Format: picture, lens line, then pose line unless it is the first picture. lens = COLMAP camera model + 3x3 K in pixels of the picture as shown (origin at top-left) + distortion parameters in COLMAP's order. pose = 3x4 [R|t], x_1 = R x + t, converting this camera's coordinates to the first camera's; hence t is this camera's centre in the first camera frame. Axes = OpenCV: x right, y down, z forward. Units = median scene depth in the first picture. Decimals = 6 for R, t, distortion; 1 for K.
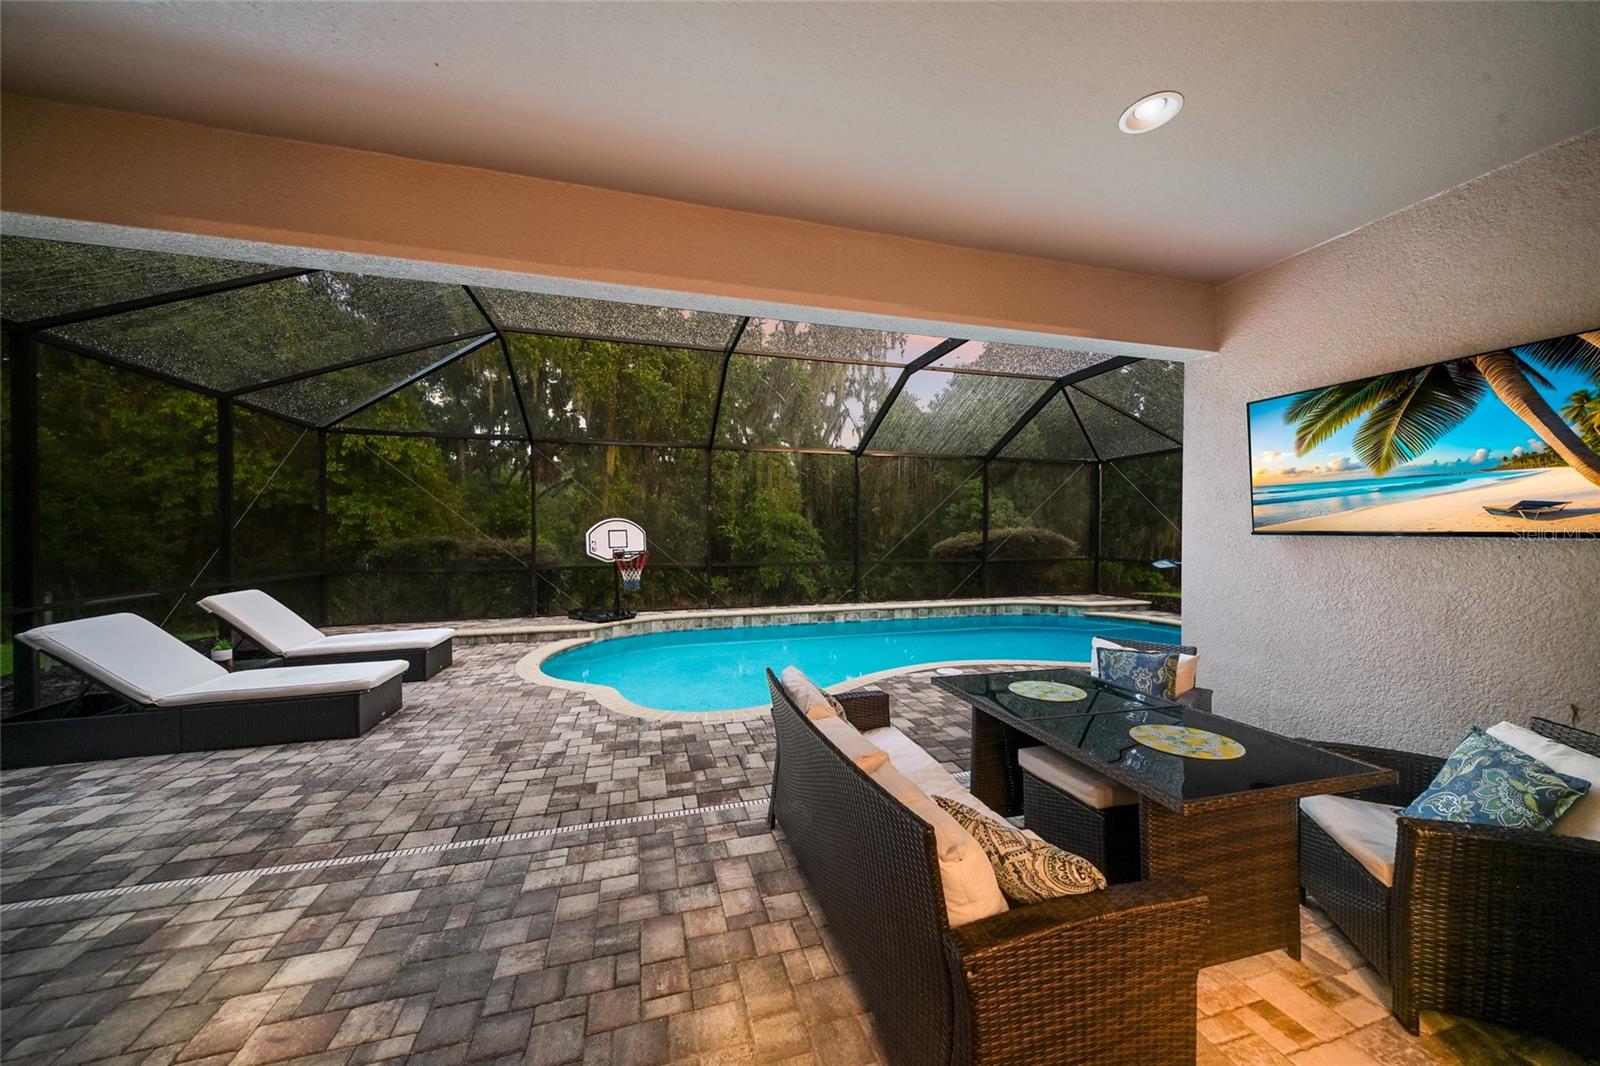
lens RADIAL K [[559.3, 0, 804.2], [0, 559.3, 536.7], [0, 0, 1]] dist [0.015755, -0.008843]
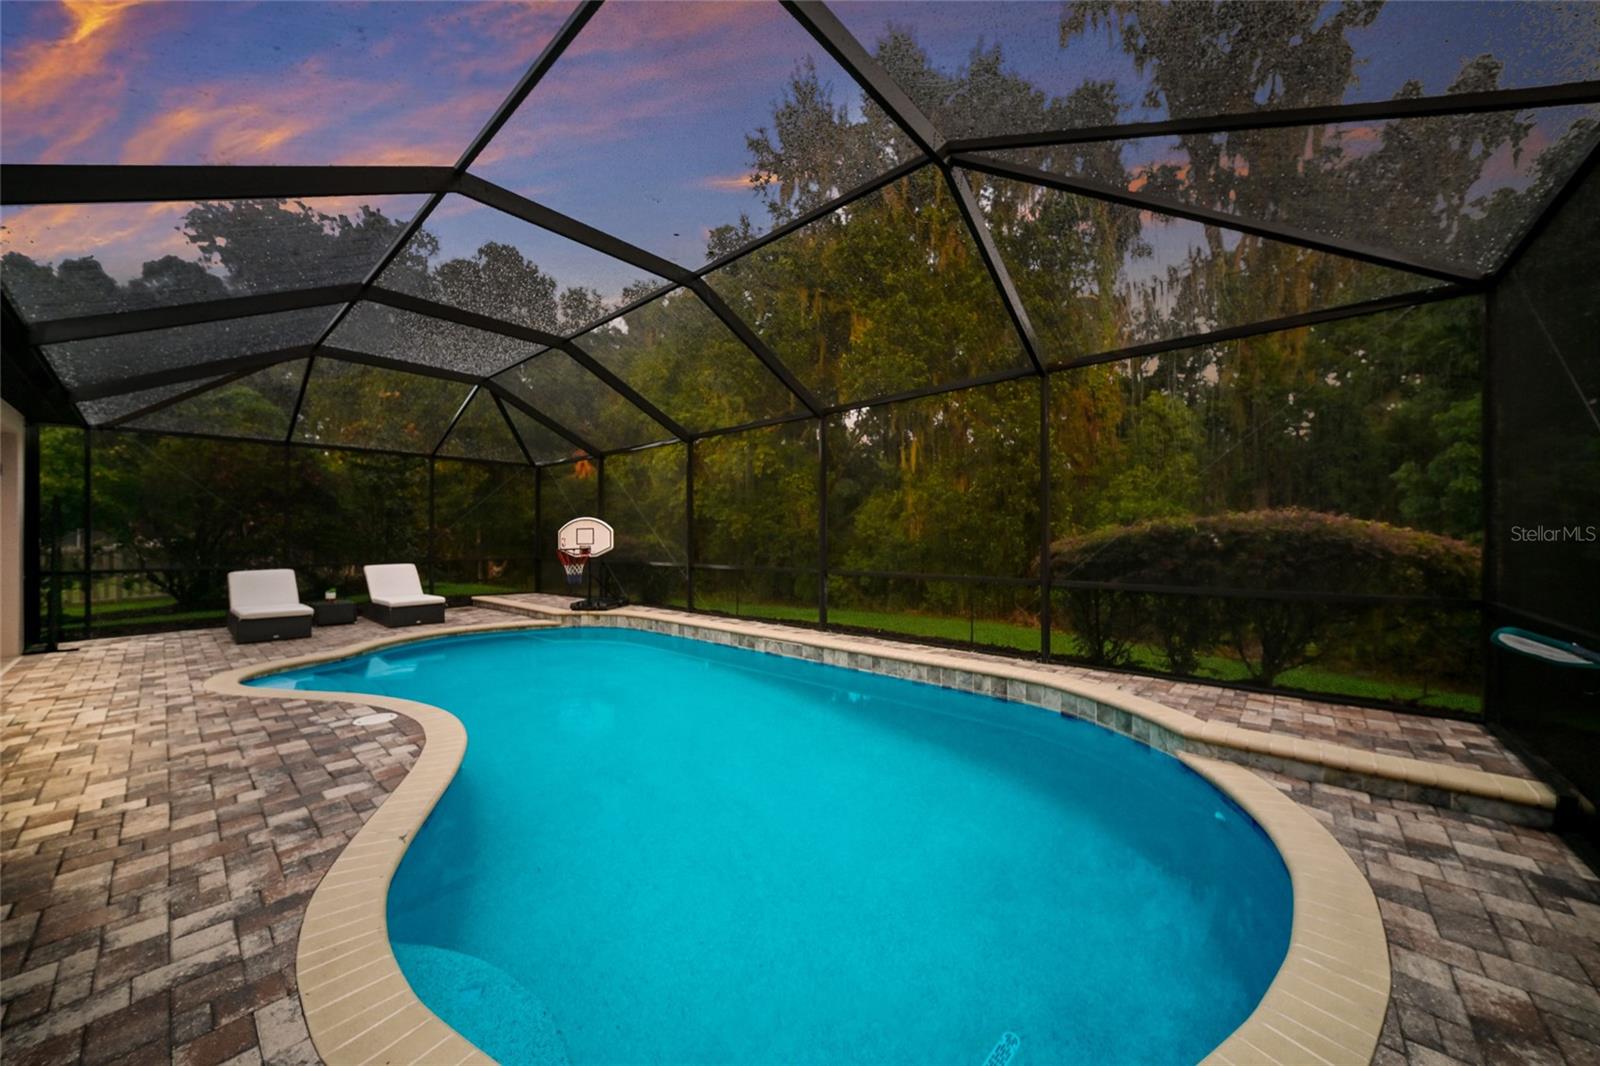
lens RADIAL K [[559.3, 0, 804.2], [0, 559.3, 536.7], [0, 0, 1]] dist [0.015755, -0.008843]
pose [[0.536509, -0.000678, -0.843894, 0.848469], [-0.002999, 0.999992, -0.002710, 0.006583], [0.843889, 0.003985, 0.536503, 0.791156]]
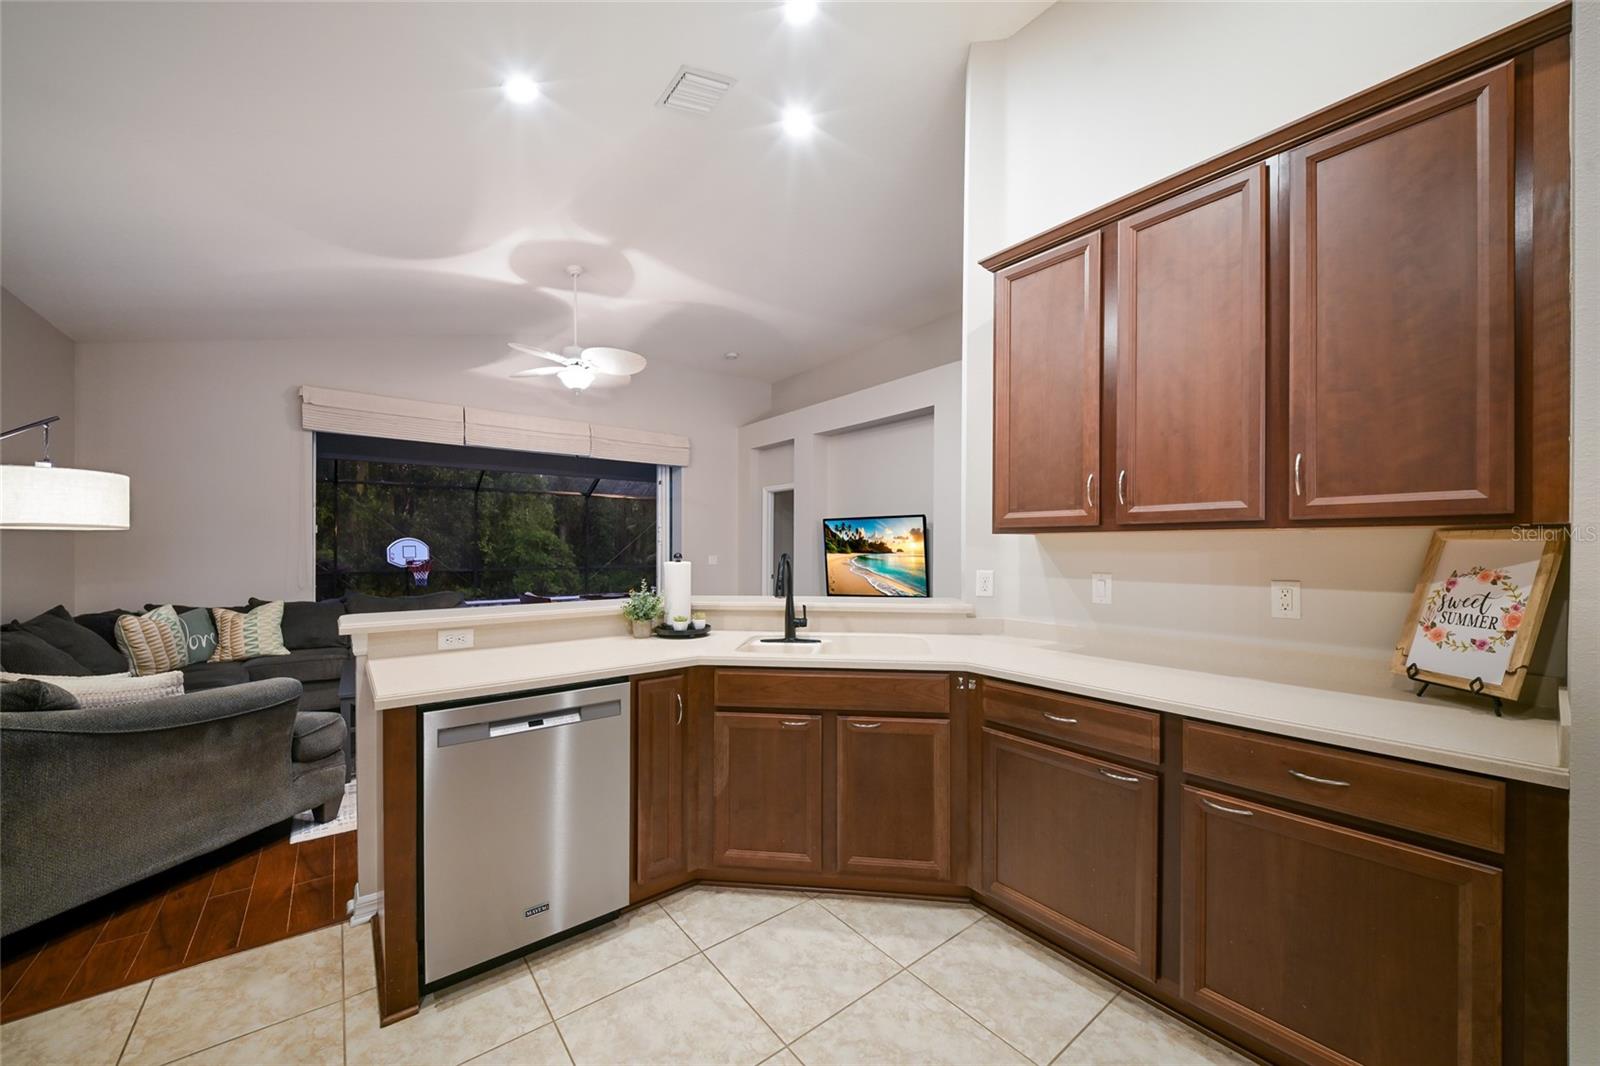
lens RADIAL K [[605.7, 0, 801.2], [0, 605.7, 550.8], [0, 0, 1]] dist [0.017341, -0.011958]
pose [[0.934231, 0.003346, 0.356653, 0.067154], [-0.002061, 0.999990, -0.003983, 0.005647], [-0.356662, 0.002986, 0.934229, -0.915623]]
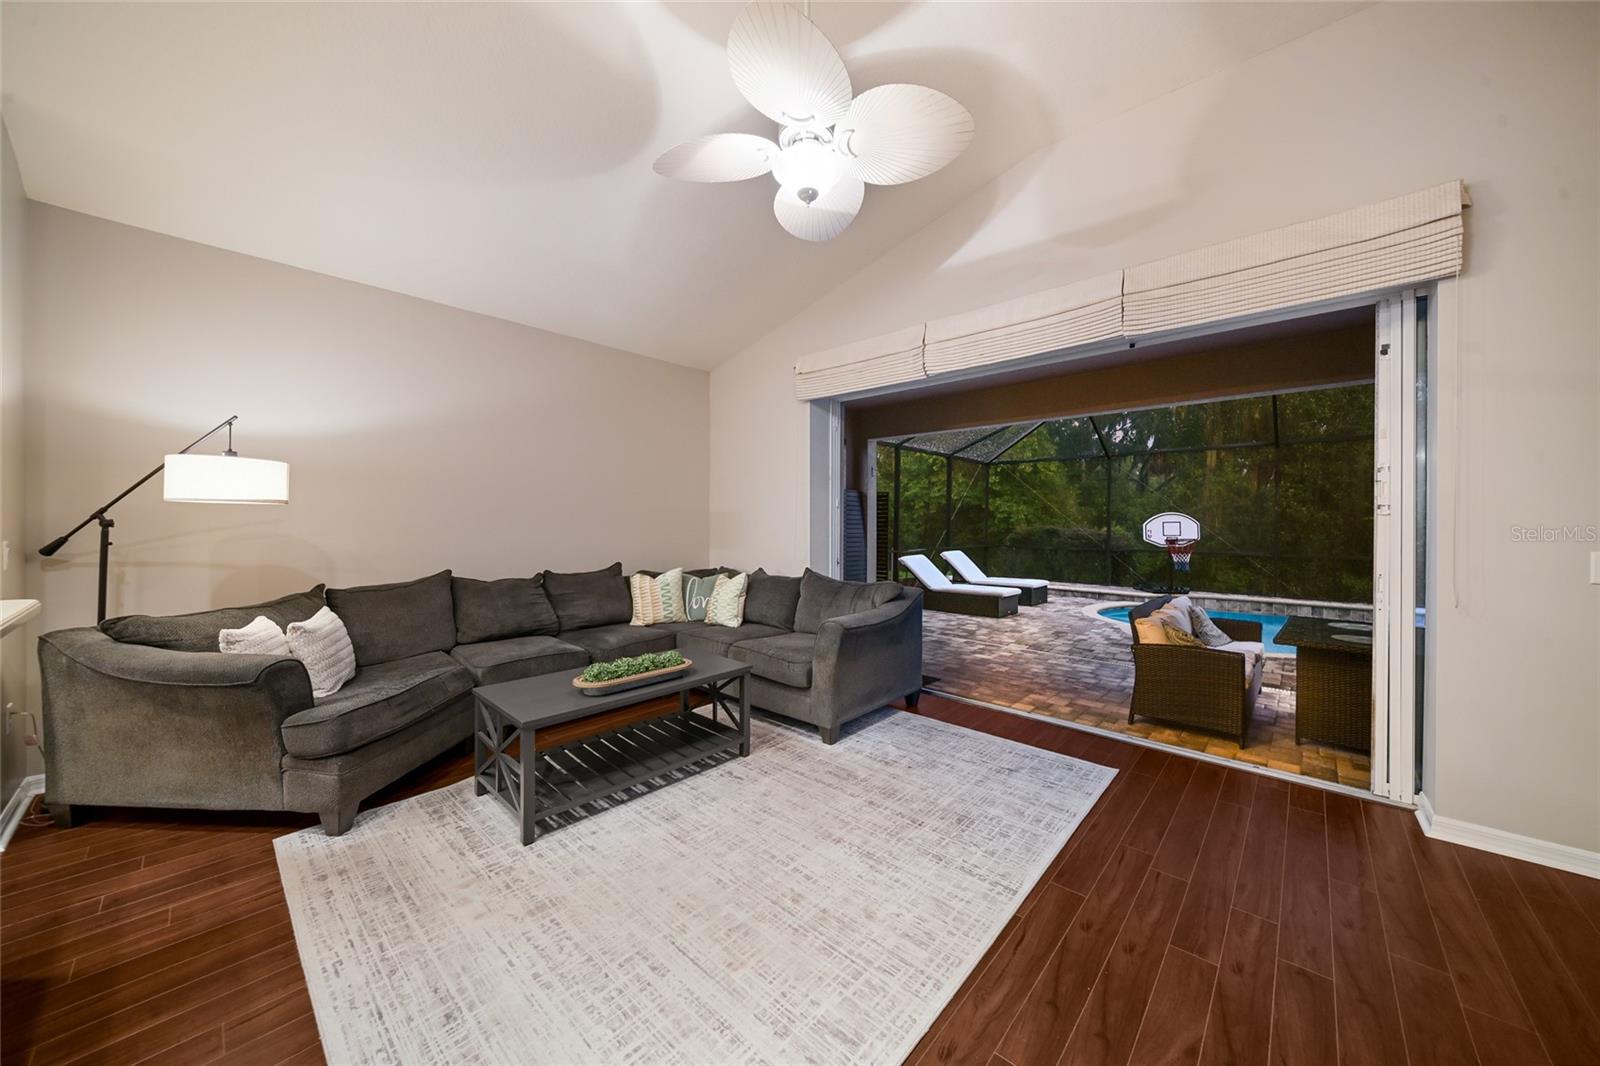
lens RADIAL K [[559.3, 0, 804.2], [0, 559.3, 536.7], [0, 0, 1]] dist [0.015755, -0.008843]
pose [[0.521567, 0.026031, -0.852813, 0.323469], [-0.012418, 0.999660, 0.022919, 0.002594], [0.853120, -0.001363, 0.521713, -0.378838]]
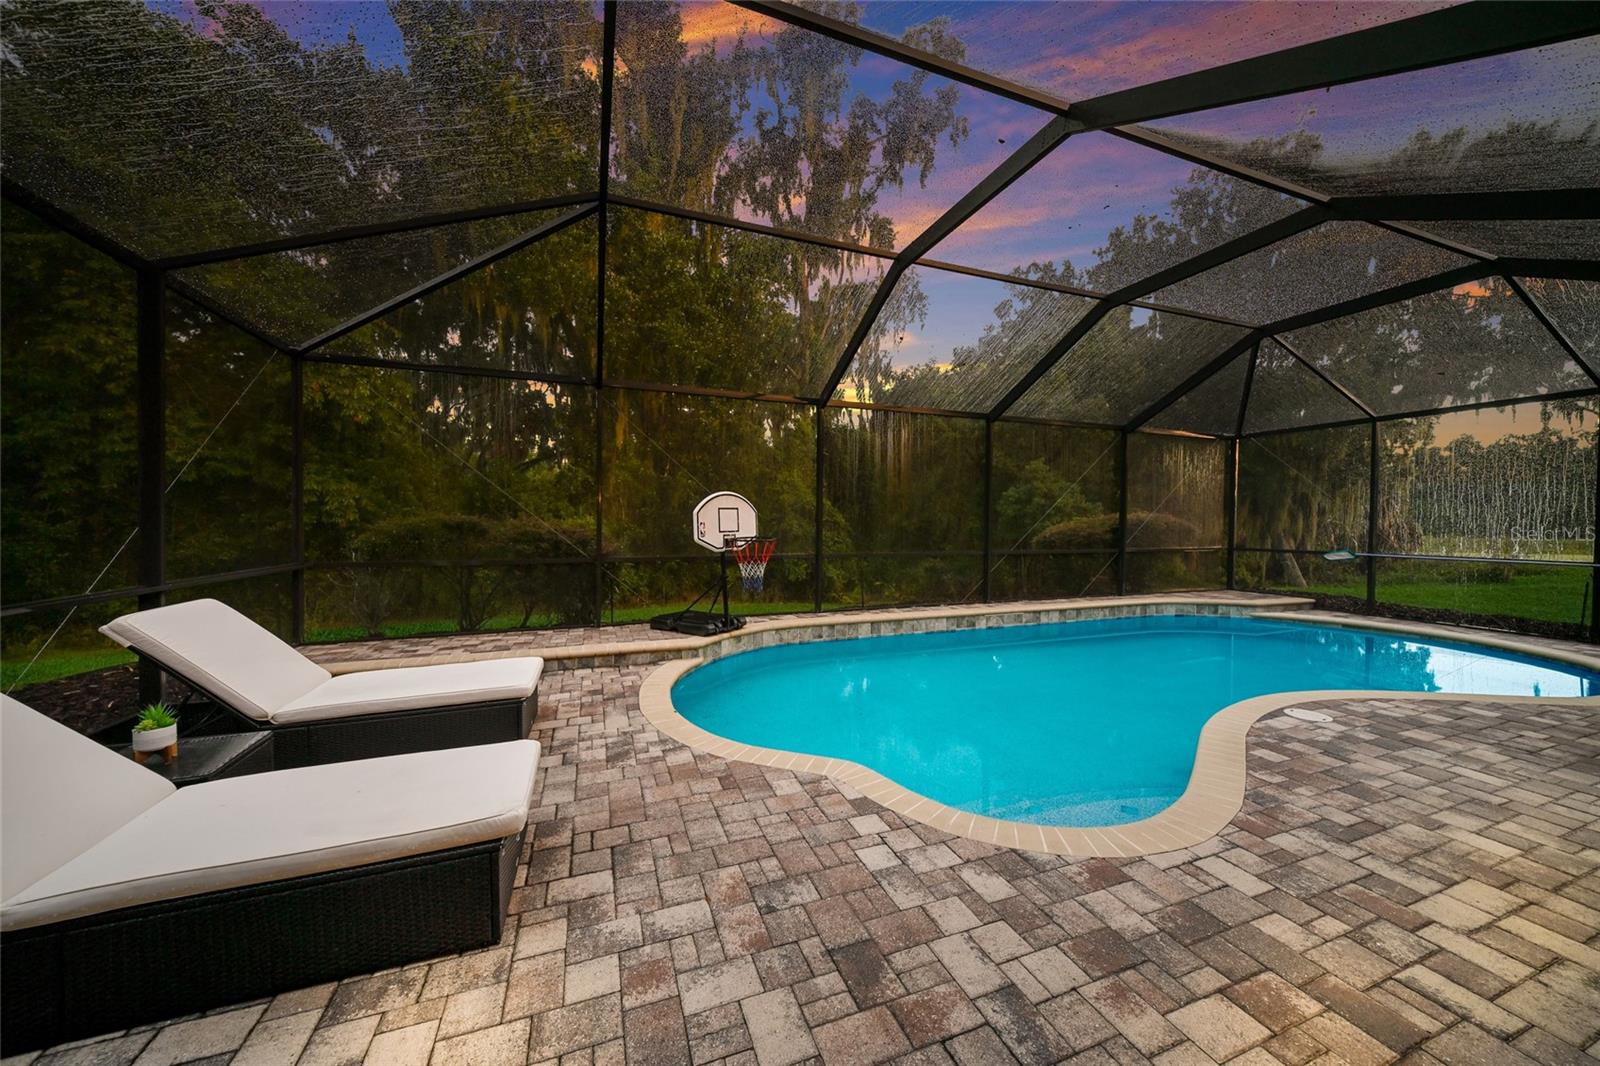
lens RADIAL K [[562.5, 0, 806.4], [0, 562.5, 529.4], [0, 0, 1]] dist [0.010741, -0.006744]
pose [[0.996750, 0.005913, 0.080335, -0.297248], [-0.006477, 0.999956, 0.006766, 0.010674], [-0.080291, -0.007265, 0.996745, 0.271734]]
